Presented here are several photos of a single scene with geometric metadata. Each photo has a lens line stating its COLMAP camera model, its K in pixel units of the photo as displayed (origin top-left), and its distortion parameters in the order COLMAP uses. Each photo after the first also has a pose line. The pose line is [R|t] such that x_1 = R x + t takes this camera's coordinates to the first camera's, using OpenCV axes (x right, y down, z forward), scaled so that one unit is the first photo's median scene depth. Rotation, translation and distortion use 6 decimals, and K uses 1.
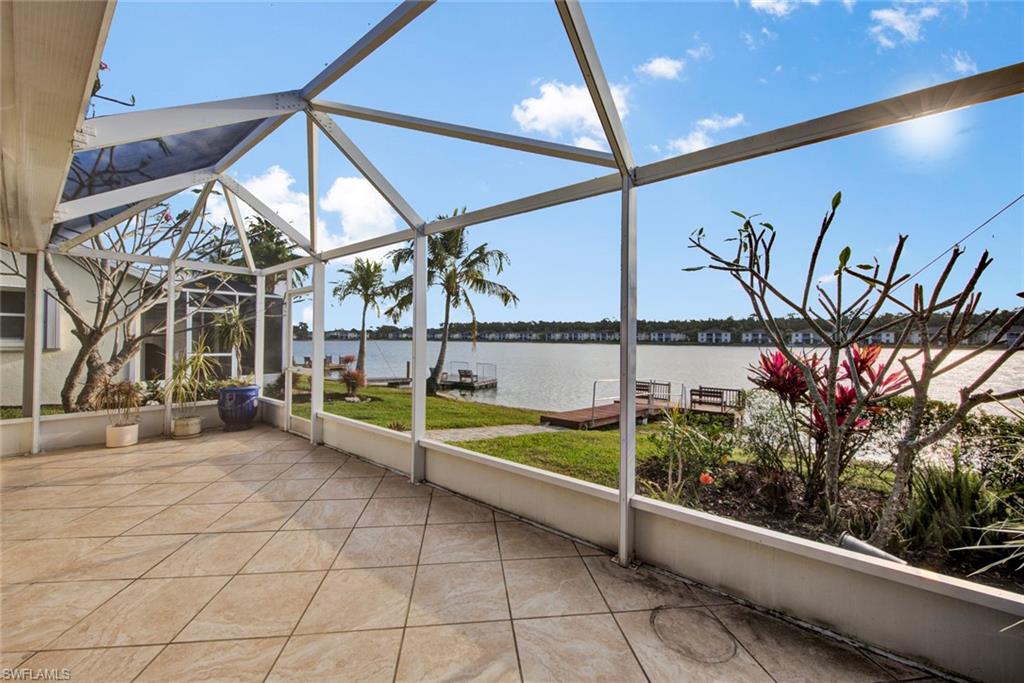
lens RADIAL K [[404.3, 0, 507.6], [0, 404.3, 341.9], [0, 0, 1]] dist [0.006500, -0.003855]
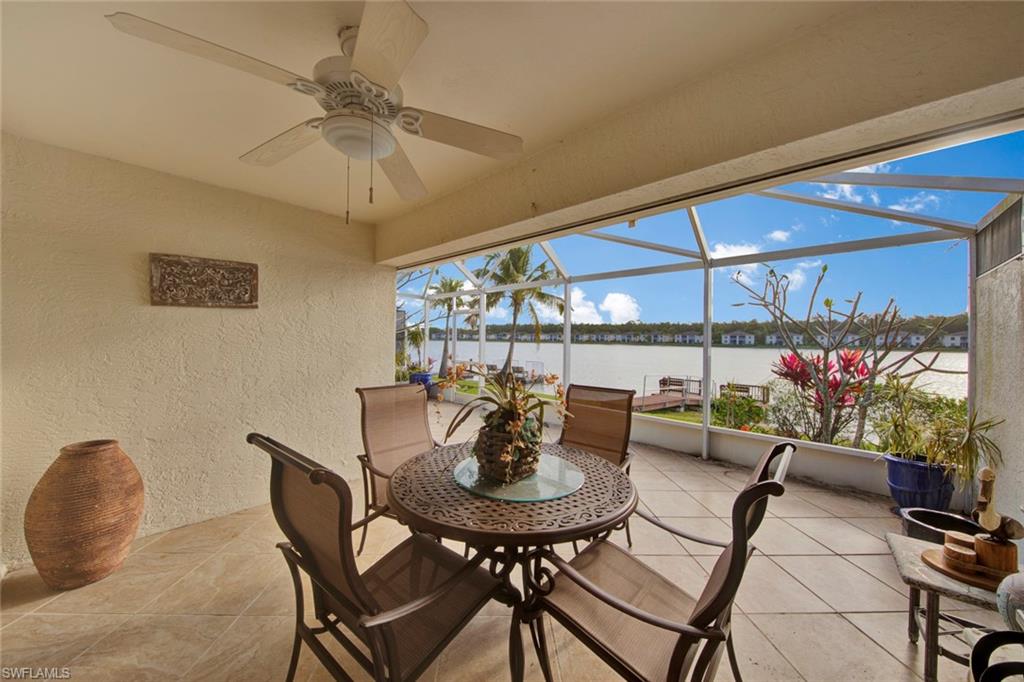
lens RADIAL K [[377.5, 0, 505.3], [0, 377.5, 342.3], [0, 0, 1]] dist [0.002773, -0.000165]
pose [[0.996873, 0.008047, -0.078609, -0.281353], [-0.007997, 0.999968, 0.000952, -0.009490], [0.078614, -0.000320, 0.996905, -0.475117]]
